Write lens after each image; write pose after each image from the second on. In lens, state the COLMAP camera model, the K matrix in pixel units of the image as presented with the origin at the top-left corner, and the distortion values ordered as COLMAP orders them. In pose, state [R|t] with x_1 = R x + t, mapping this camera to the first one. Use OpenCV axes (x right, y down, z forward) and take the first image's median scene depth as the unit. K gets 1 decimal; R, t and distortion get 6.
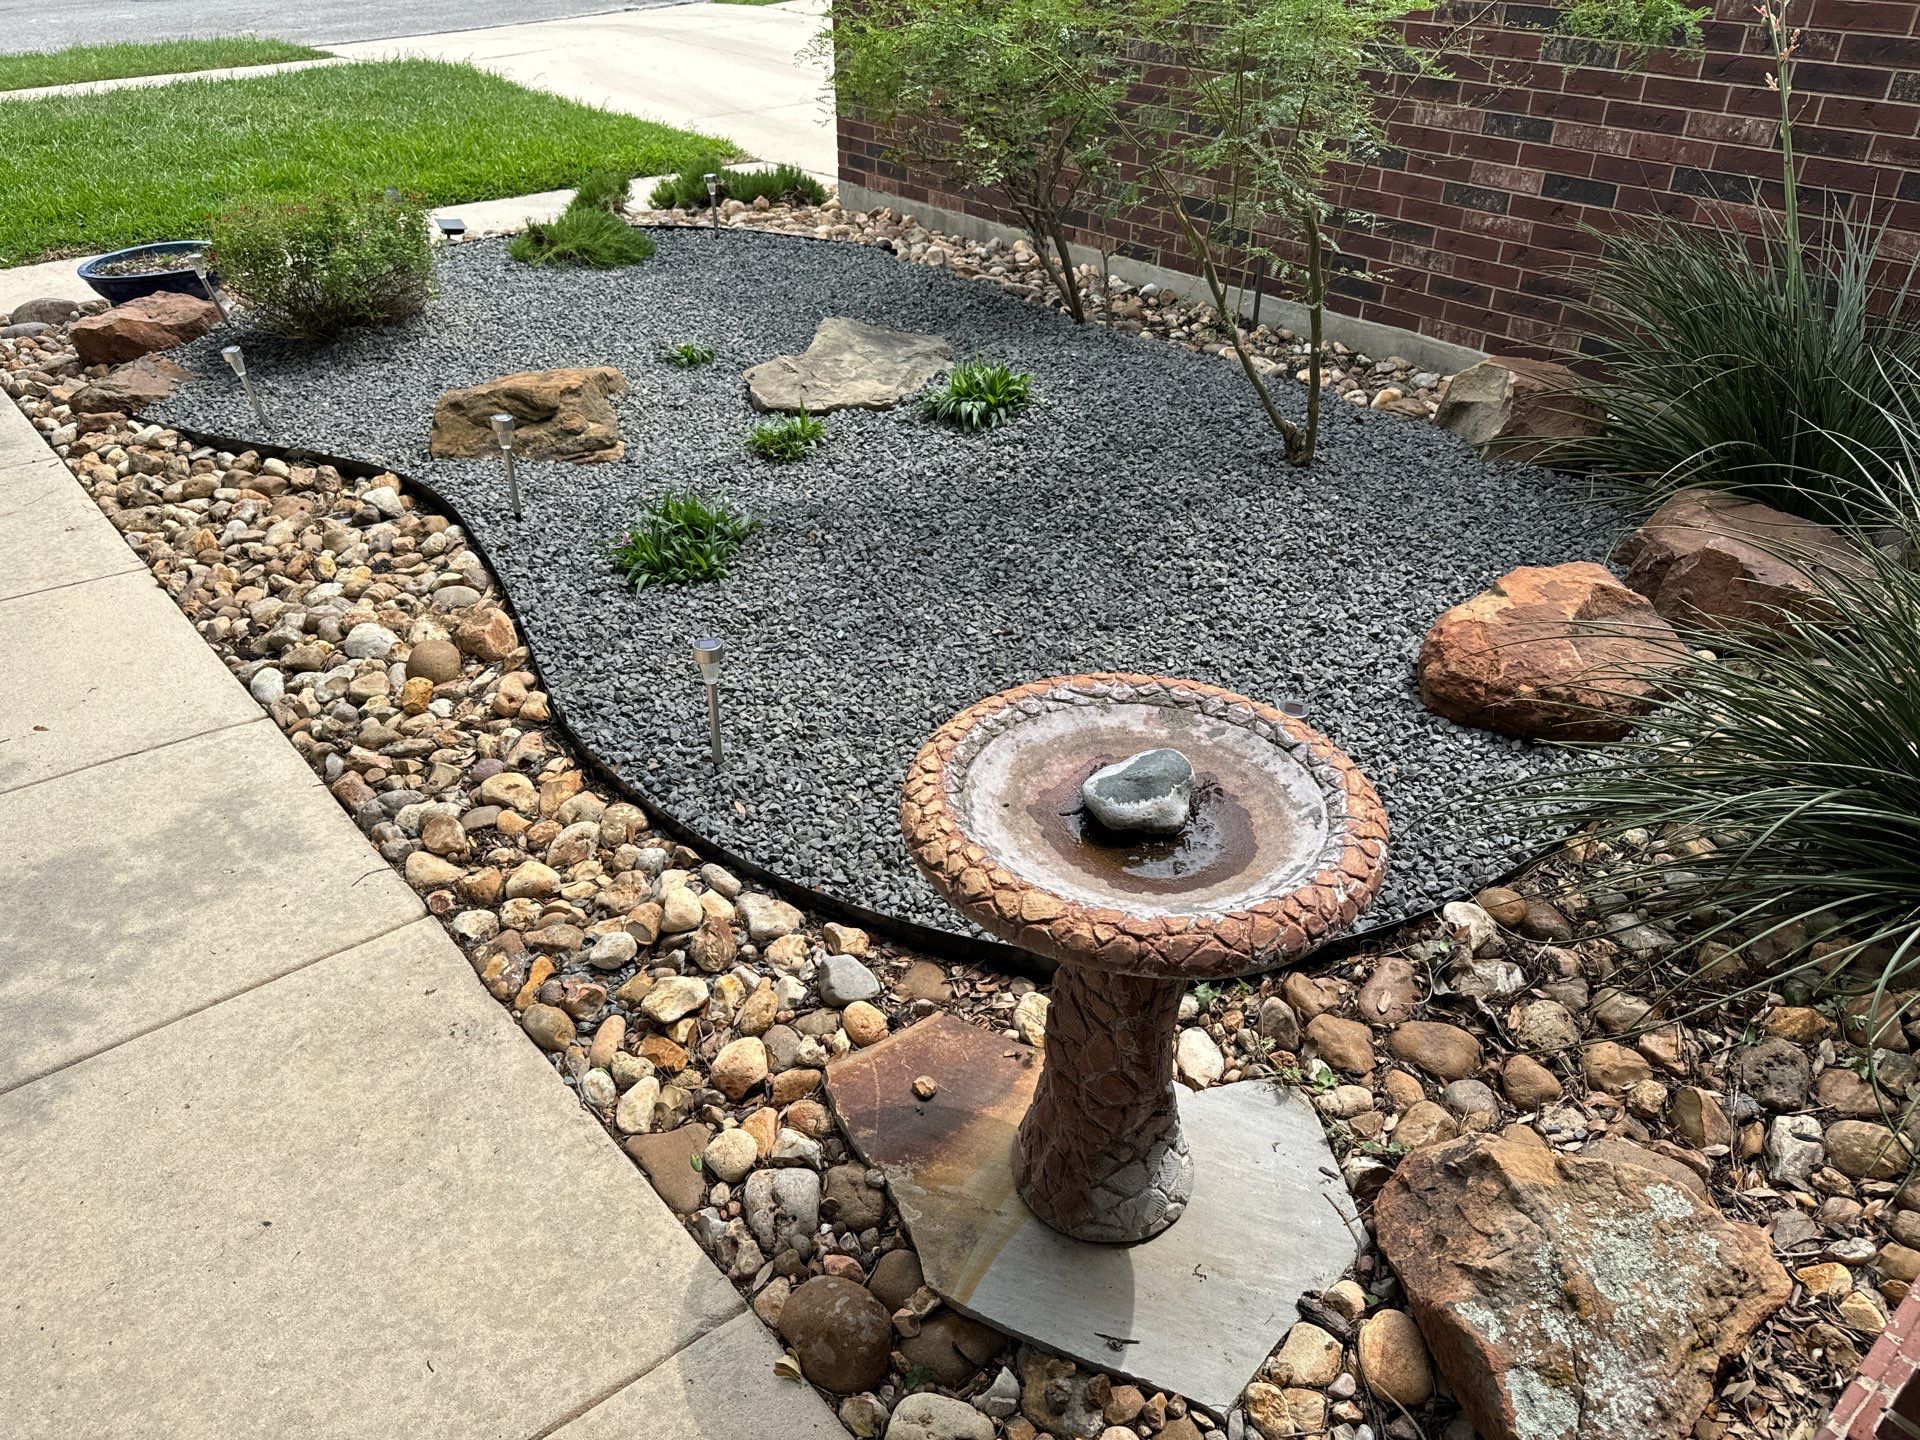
lens RADIAL K [[1347.4, 0, 969.7], [0, 1347.4, 733.7], [0, 0, 1]] dist [0.041573, -0.049041]
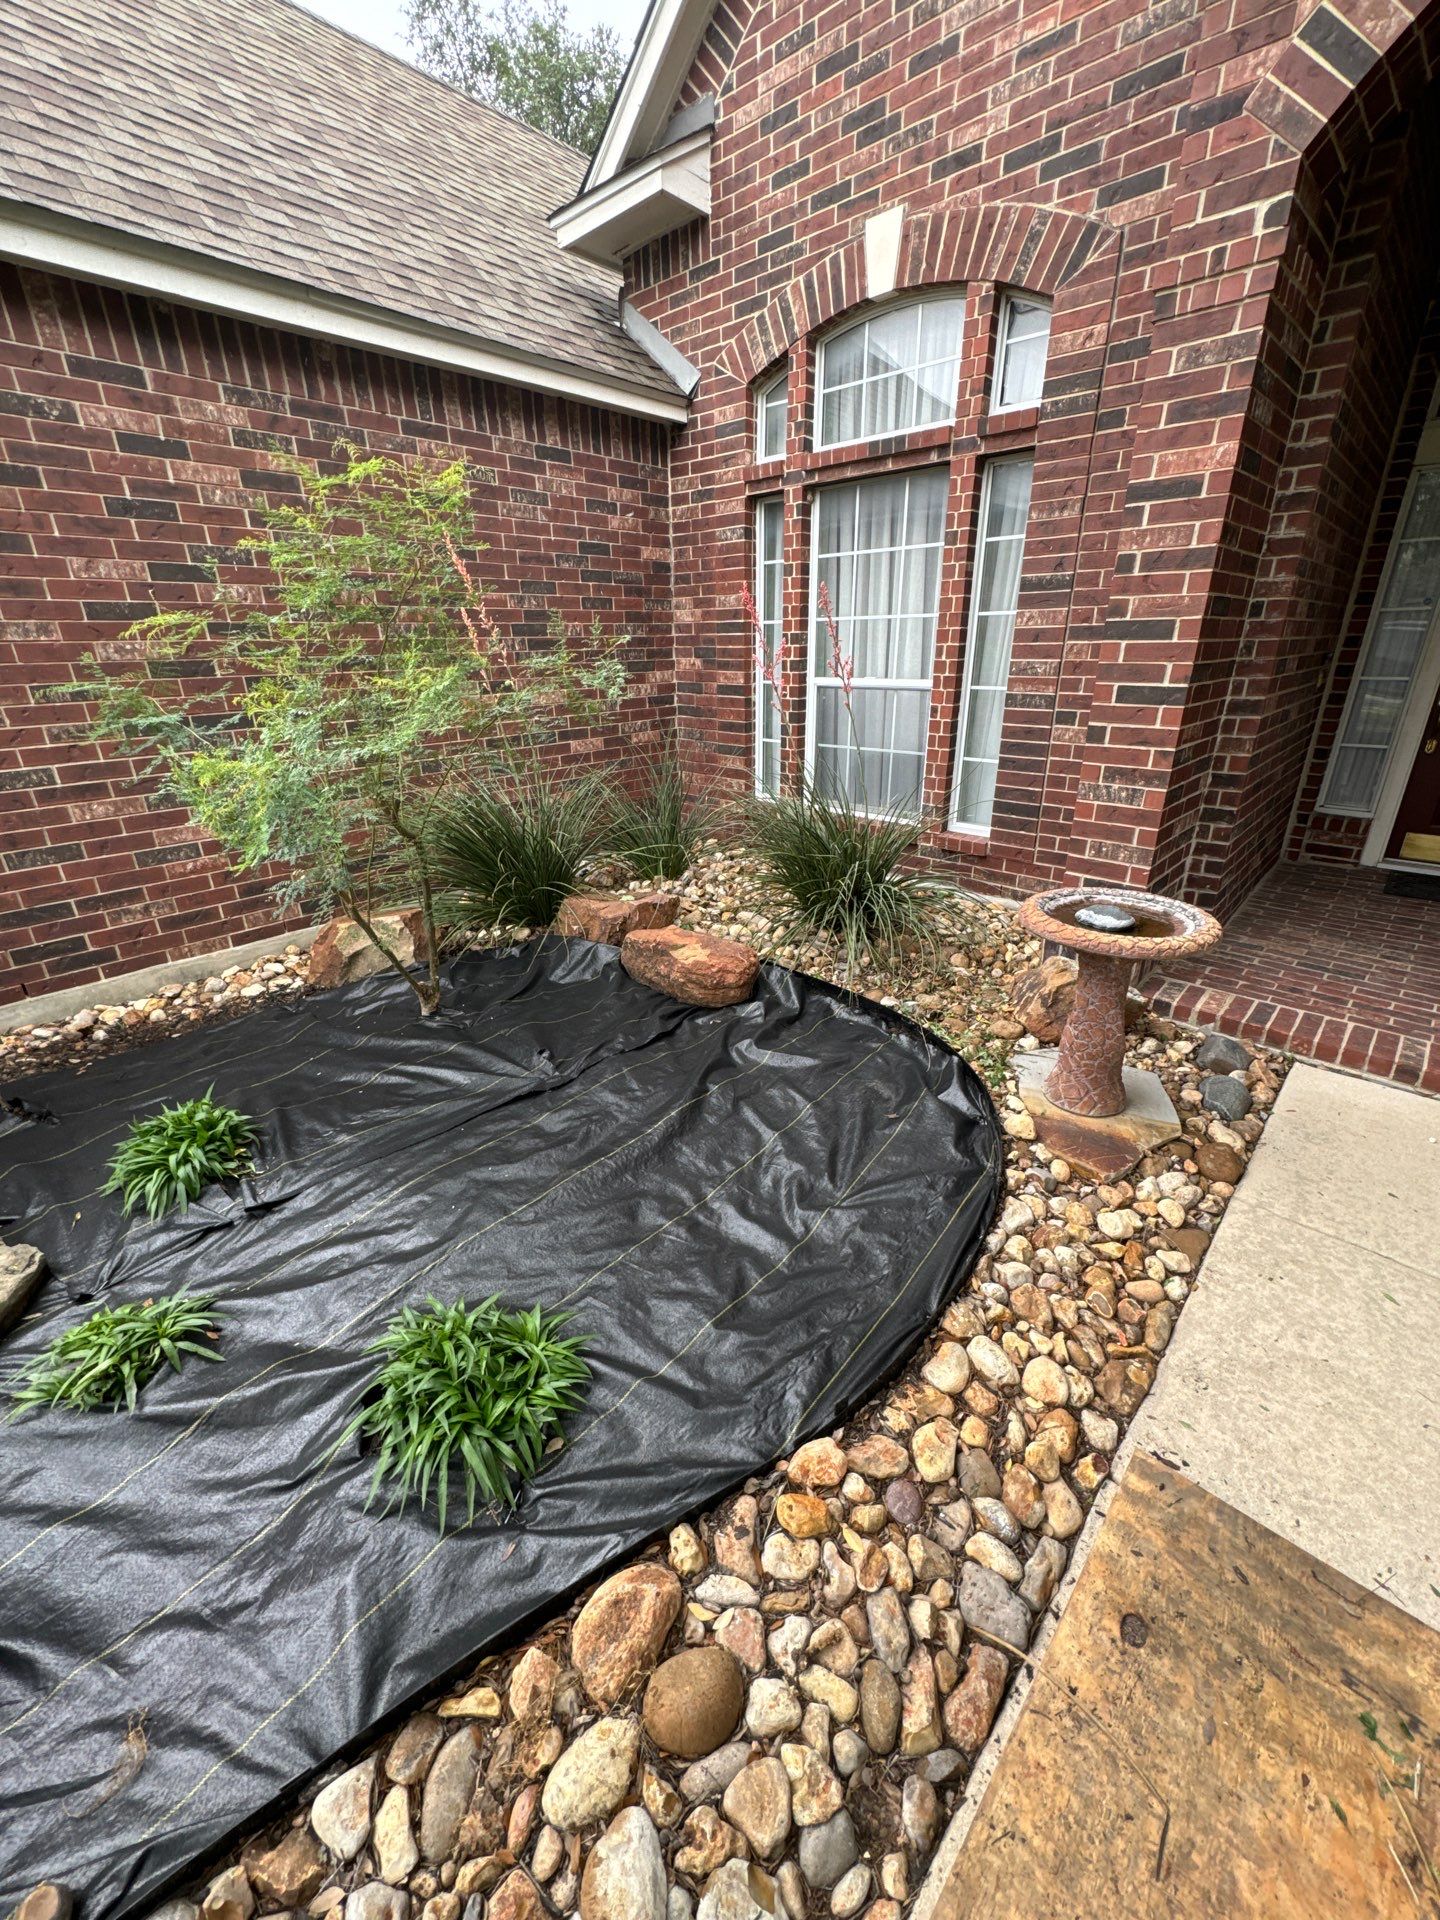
lens RADIAL K [[762.6, 0, 722.0], [0, 762.6, 956.9], [0, 0, 1]] dist [-0.002160, 0.000213]
pose [[-0.113062, -0.388584, 0.914451, -0.670752], [0.551381, 0.741094, 0.383090, -0.507324], [-0.826557, 0.547523, 0.130468, 0.843560]]
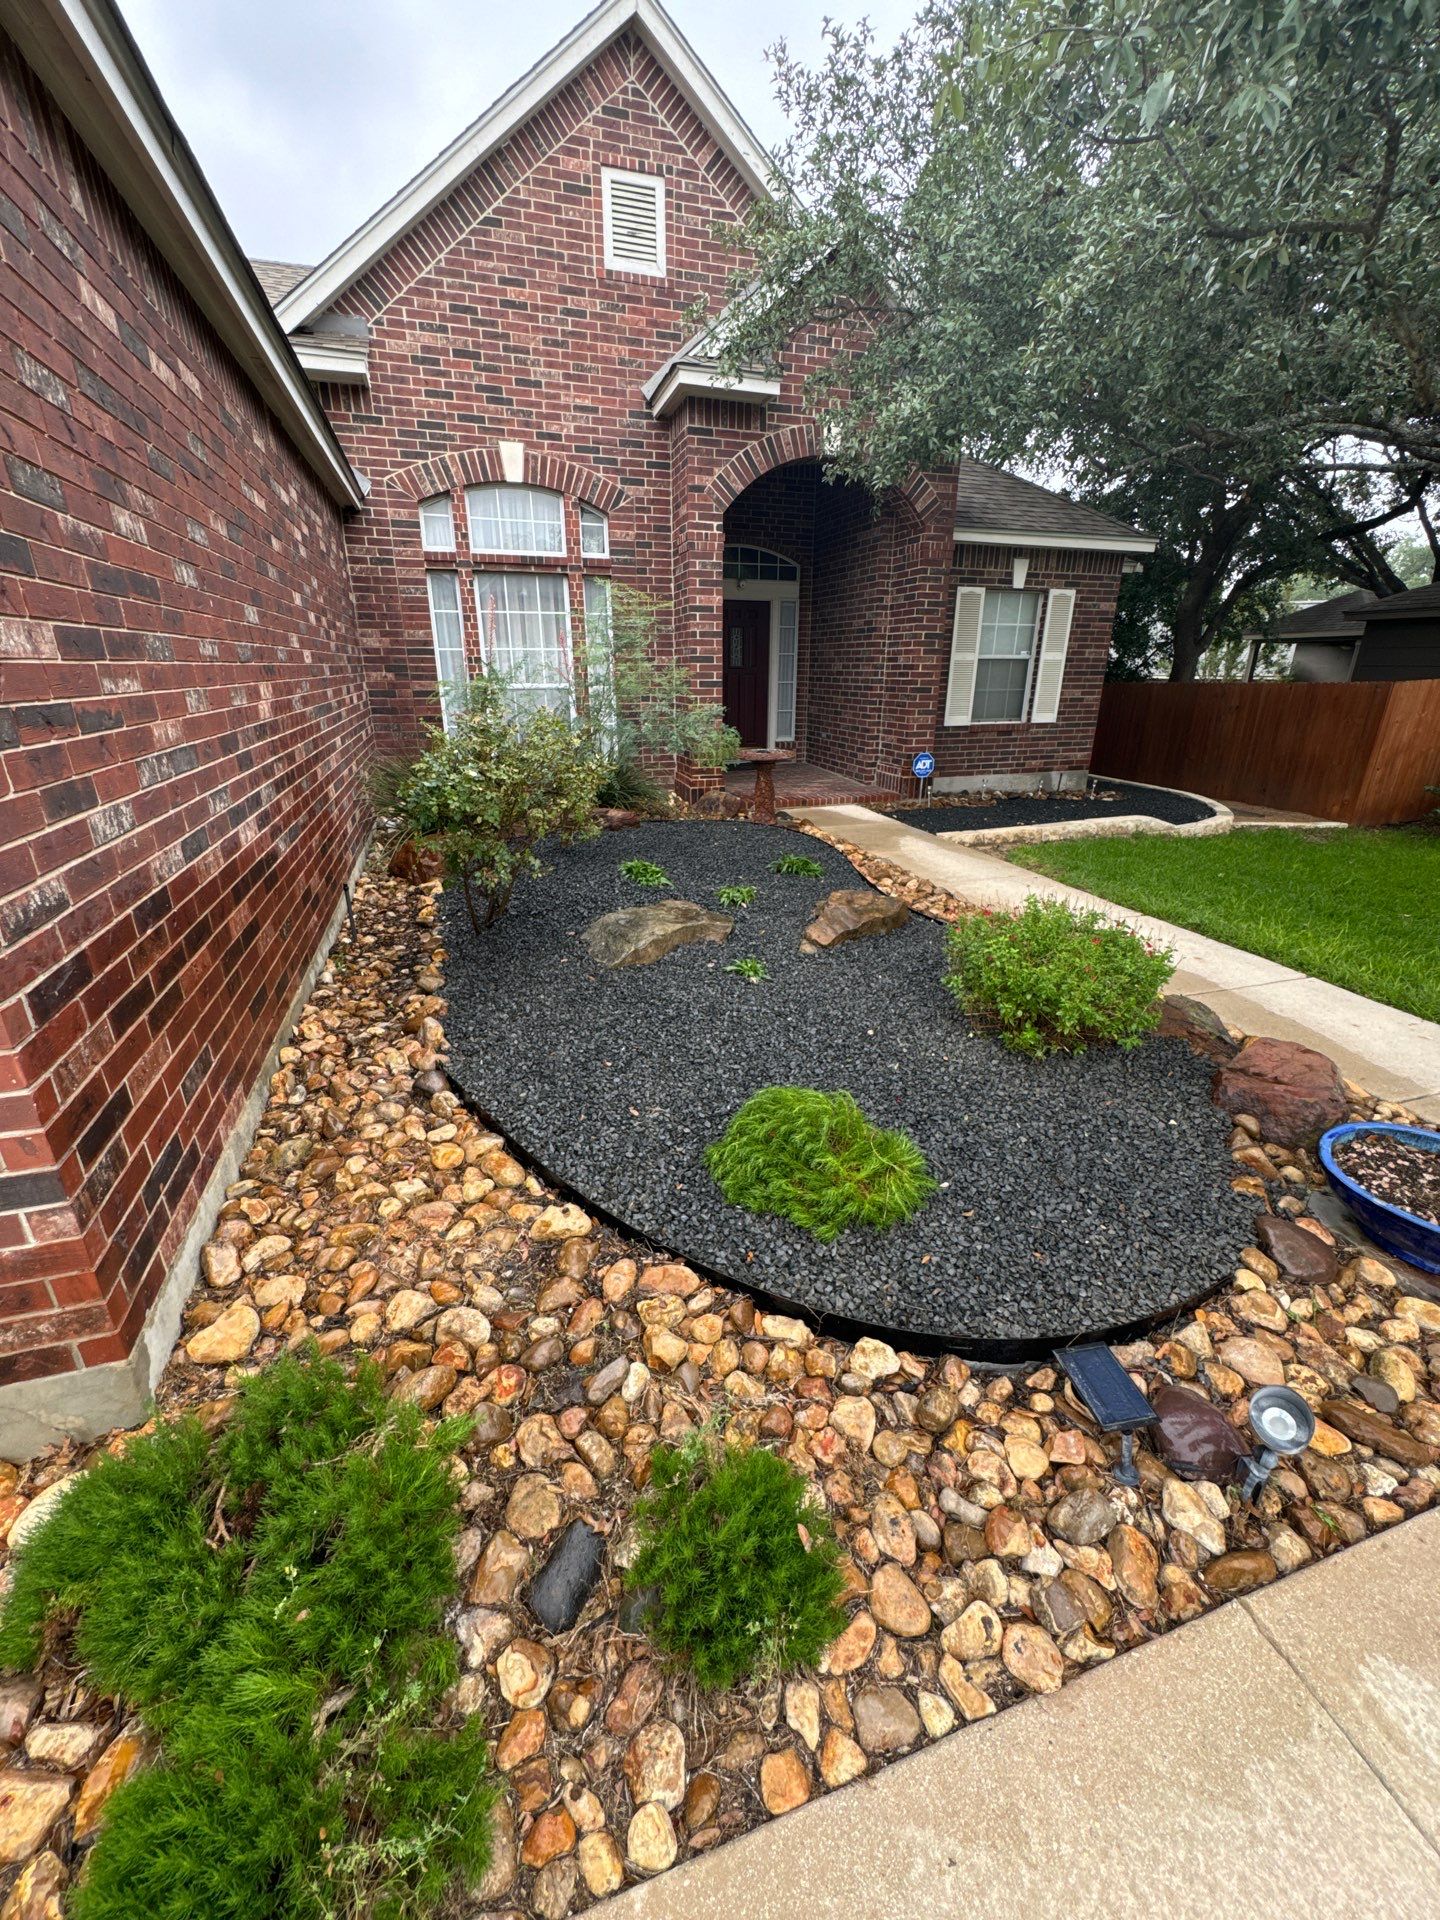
lens RADIAL K [[762.6, 0, 721.8], [0, 762.6, 955.0], [0, 0, 1]] dist [-0.002160, 0.000213]
pose [[-0.923870, -0.146533, 0.353542, -0.793694], [0.198160, 0.607156, 0.769477, -1.552554], [-0.327409, 0.780955, -0.531896, 2.491152]]
